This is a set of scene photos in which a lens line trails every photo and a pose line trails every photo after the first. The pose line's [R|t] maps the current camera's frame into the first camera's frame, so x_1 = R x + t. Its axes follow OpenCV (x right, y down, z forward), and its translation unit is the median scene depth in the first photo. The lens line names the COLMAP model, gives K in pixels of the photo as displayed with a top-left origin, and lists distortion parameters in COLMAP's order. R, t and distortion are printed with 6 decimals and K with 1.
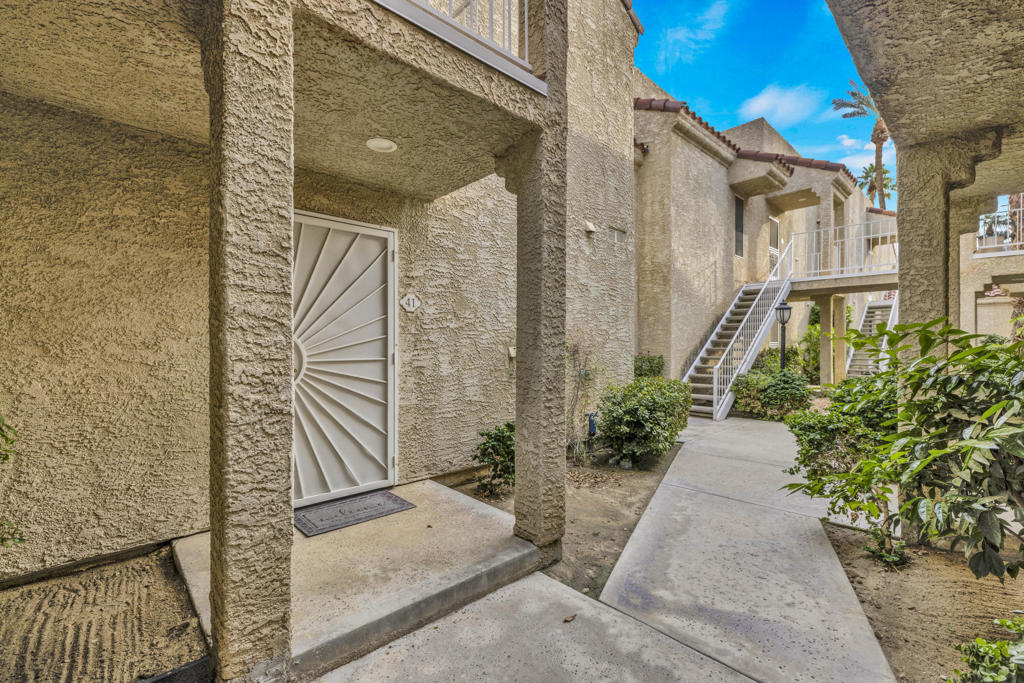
lens RADIAL K [[432.3, 0, 512.7], [0, 432.3, 333.7], [0, 0, 1]] dist [0.003973, 0.000524]
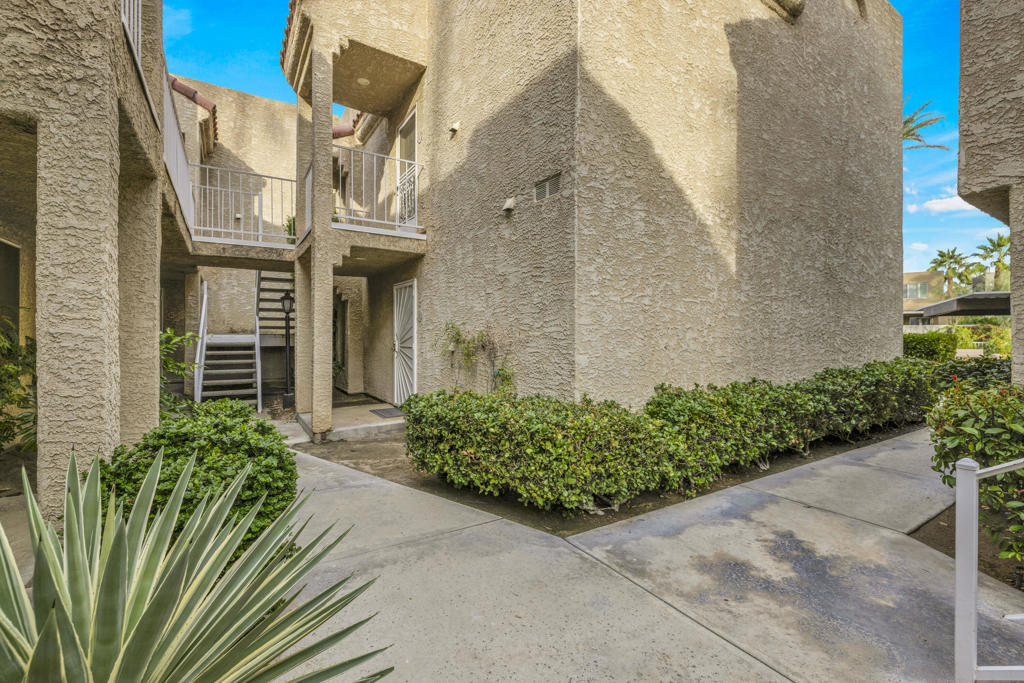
lens RADIAL K [[432.3, 0, 512.7], [0, 432.3, 333.7], [0, 0, 1]] dist [0.003973, 0.000524]
pose [[-0.144542, -0.010768, -0.989440, 1.148584], [0.013897, 0.999820, -0.012911, 0.020915], [0.989401, -0.015616, -0.144366, 1.274532]]
